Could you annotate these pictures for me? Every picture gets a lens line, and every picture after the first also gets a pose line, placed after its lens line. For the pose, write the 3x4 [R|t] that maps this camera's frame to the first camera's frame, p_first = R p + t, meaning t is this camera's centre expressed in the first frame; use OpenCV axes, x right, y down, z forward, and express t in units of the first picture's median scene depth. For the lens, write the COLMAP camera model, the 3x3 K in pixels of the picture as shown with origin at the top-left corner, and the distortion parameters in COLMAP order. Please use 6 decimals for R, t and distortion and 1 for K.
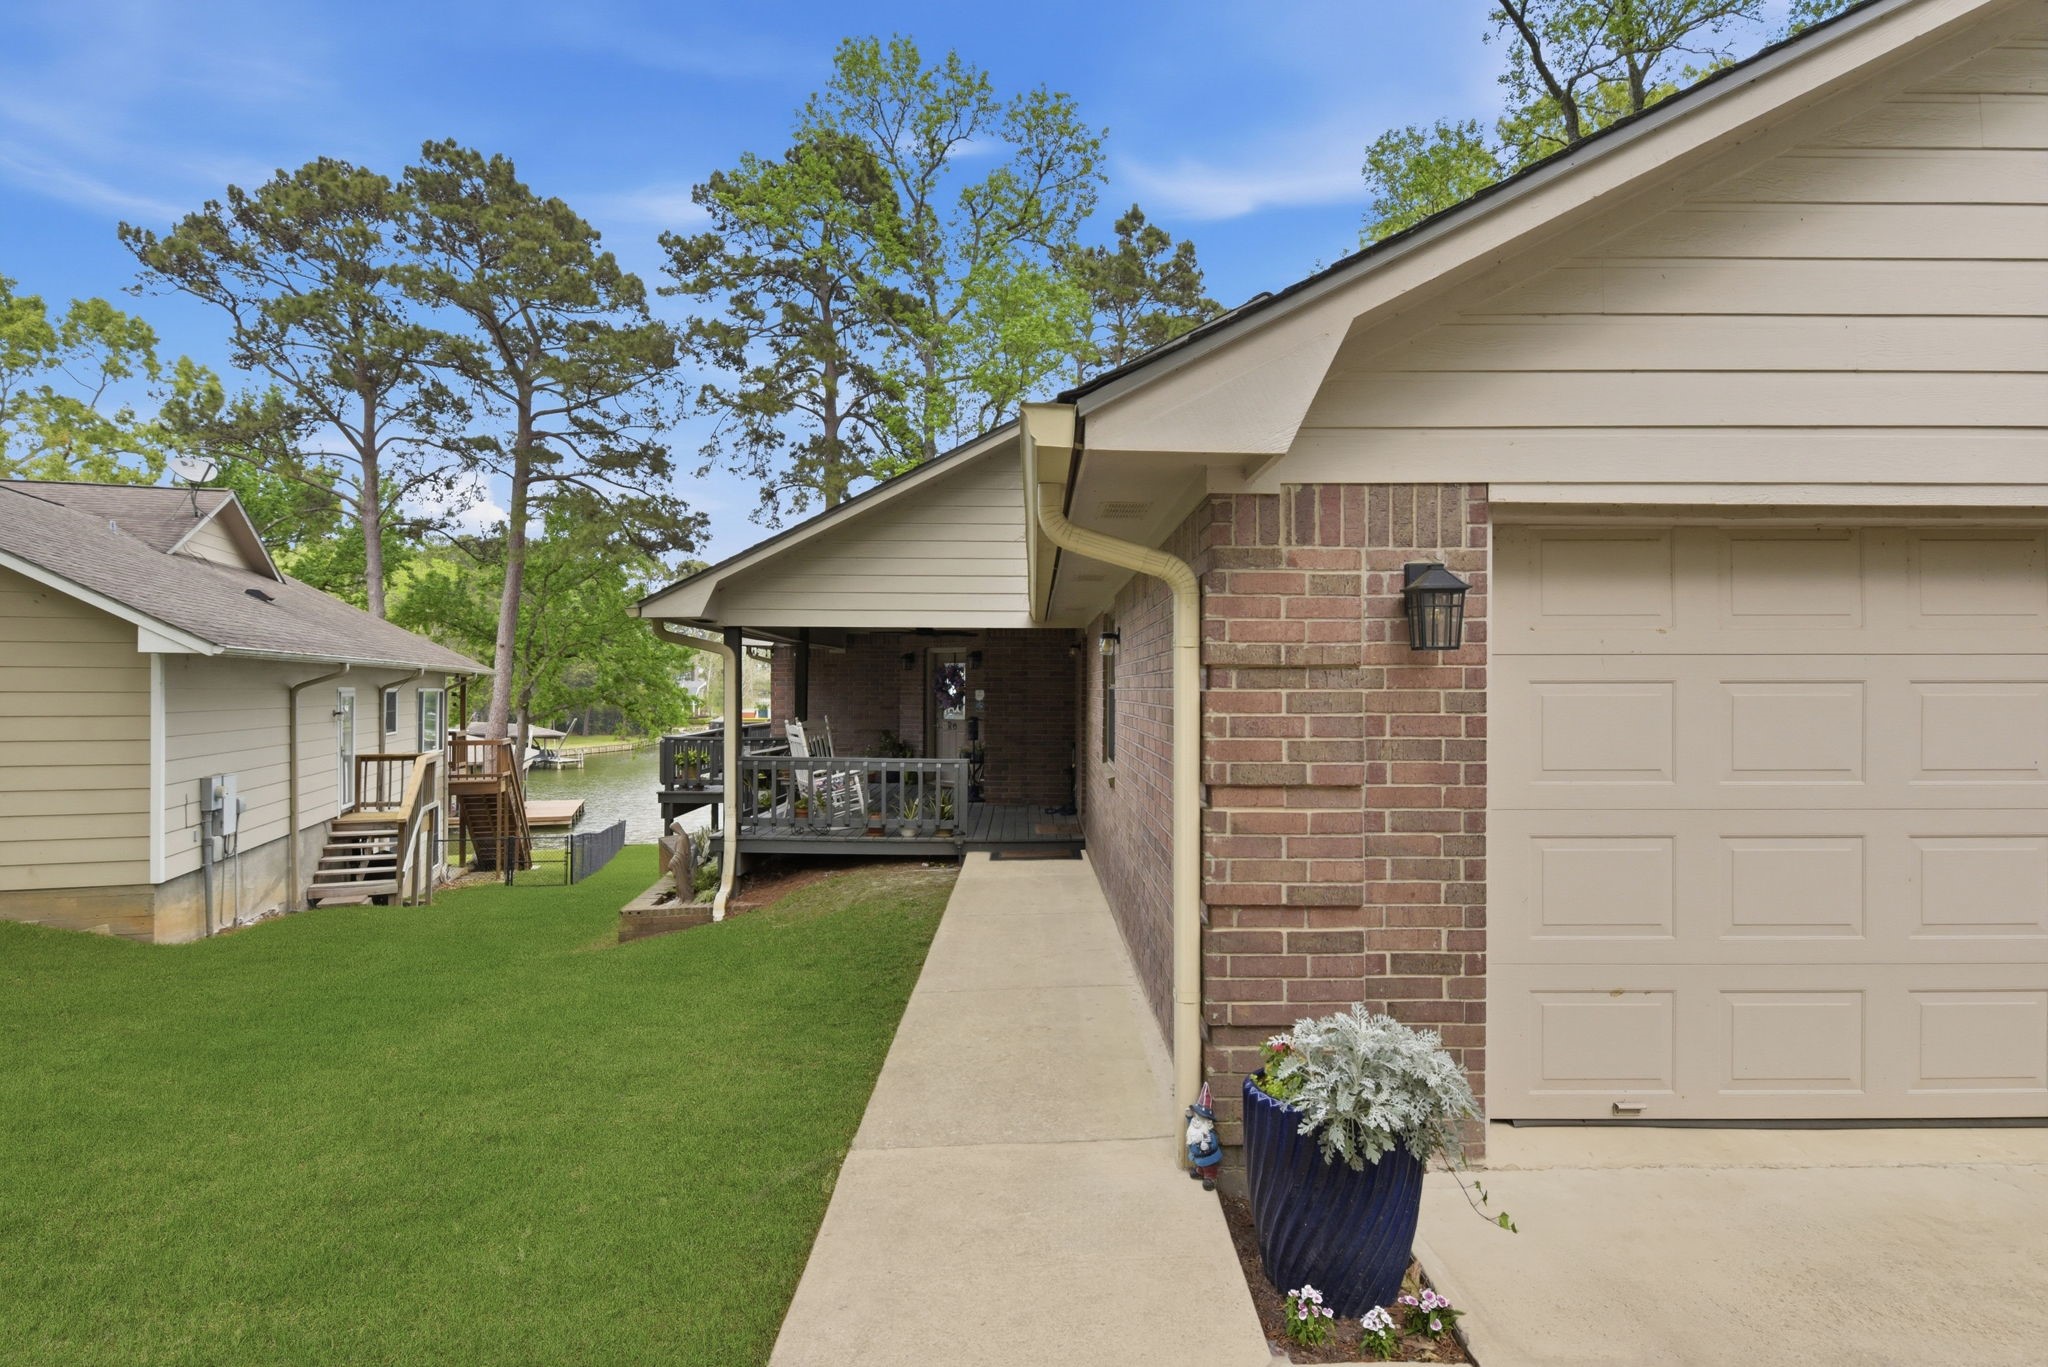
lens RADIAL K [[1022.6, 0, 1024.0], [0, 1022.6, 683.5], [0, 0, 1]] dist [0.004945, -0.000134]
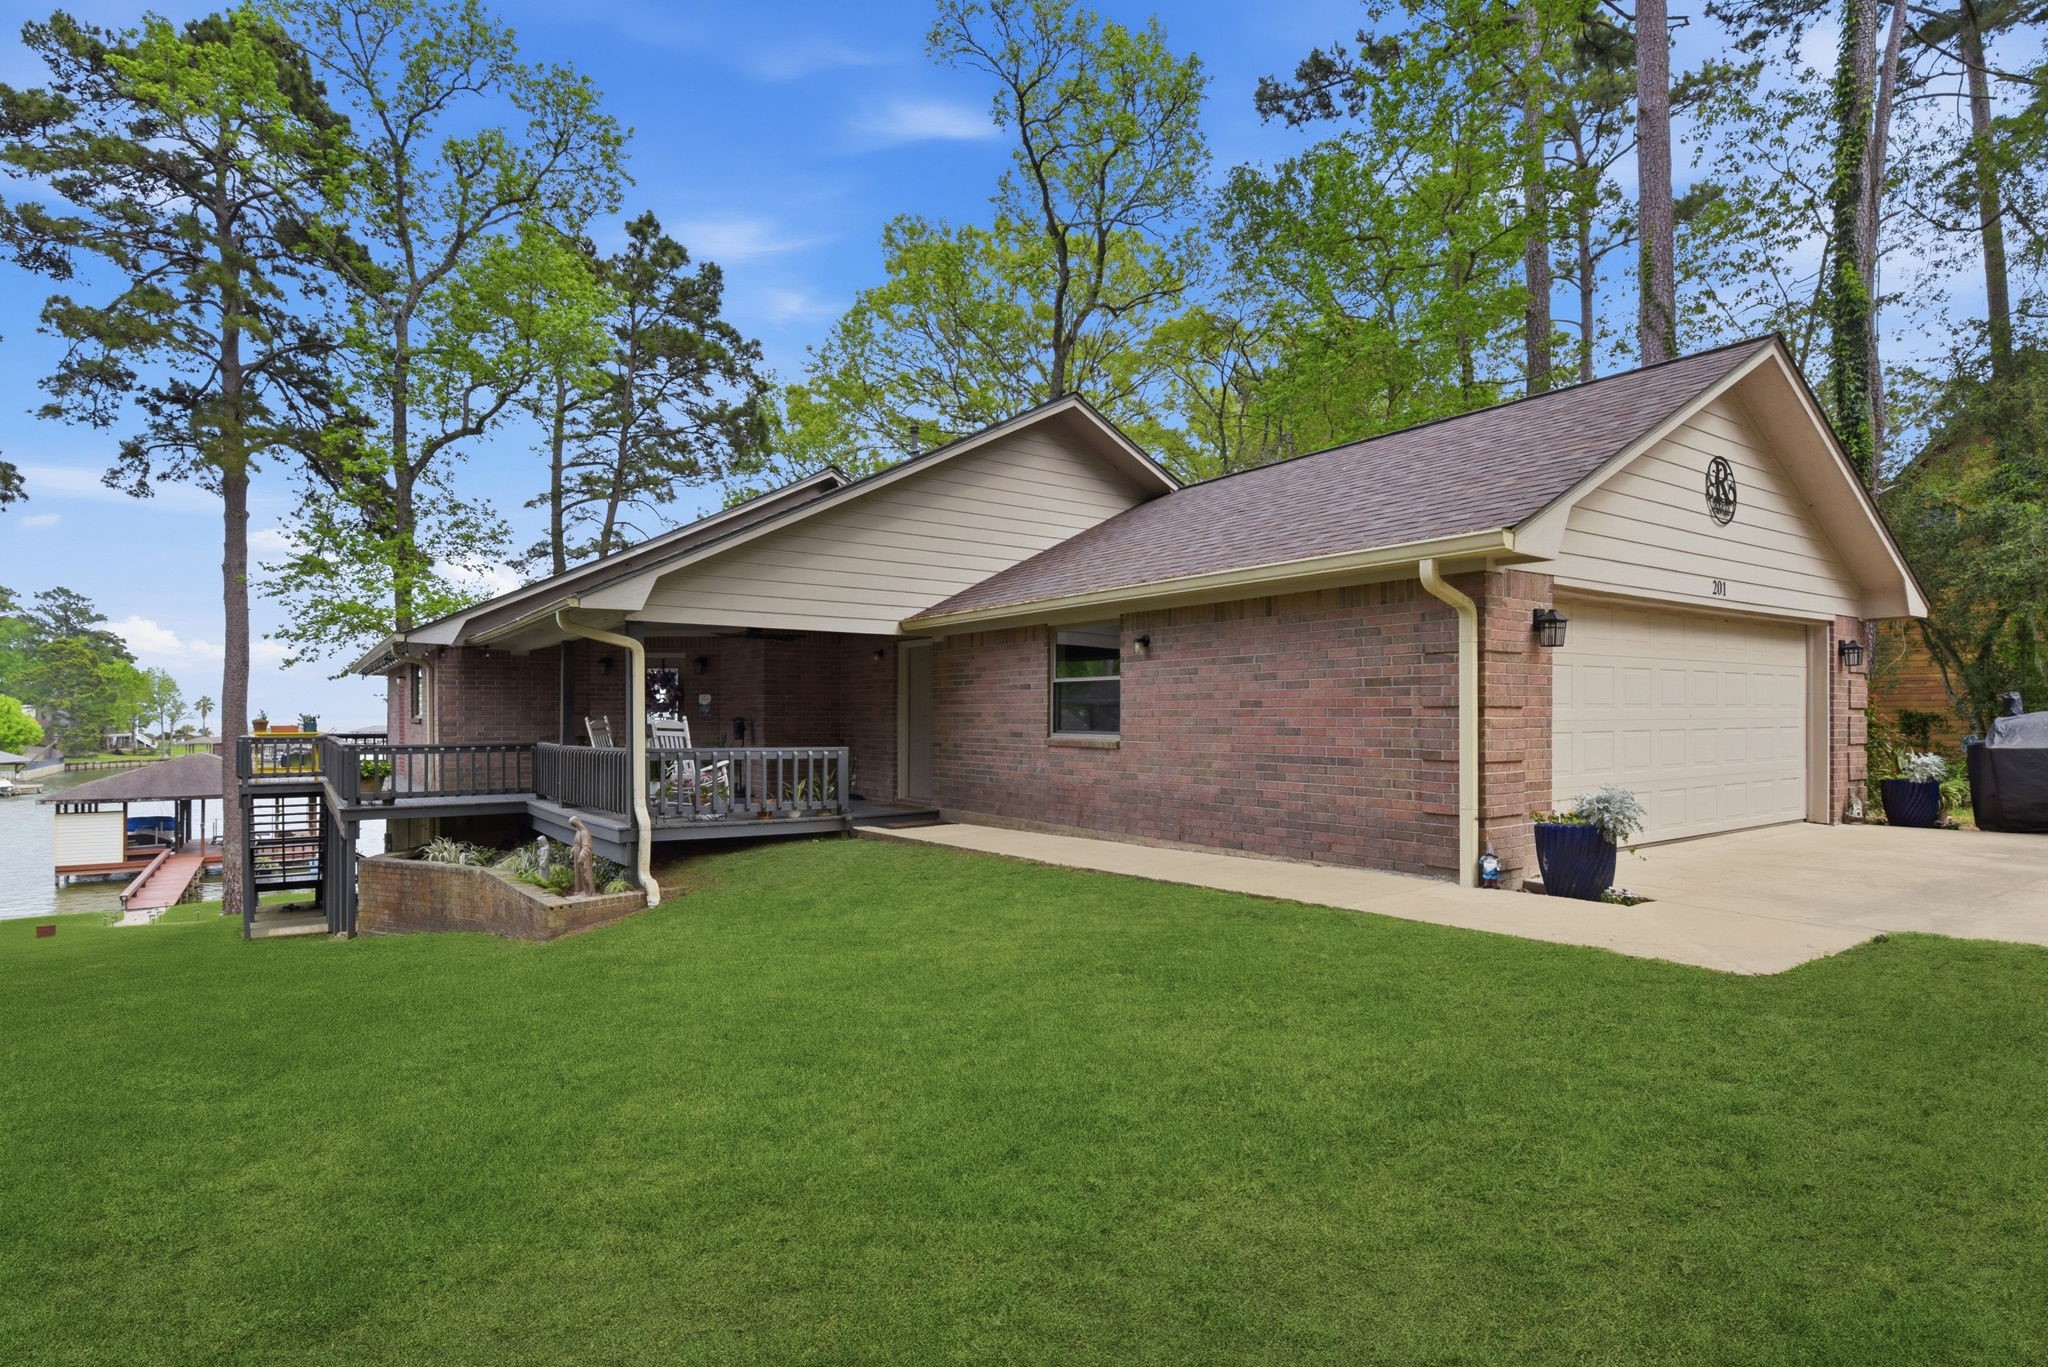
lens RADIAL K [[1040.1, 0, 1023.4], [0, 1040.1, 709.6], [0, 0, 1]] dist [-0.000828, -0.000671]
pose [[0.820895, 0.000422, 0.571079, -0.171534], [-0.000412, 1.000000, -0.000147, 0.009842], [-0.571079, -0.000114, 0.820895, -0.021985]]
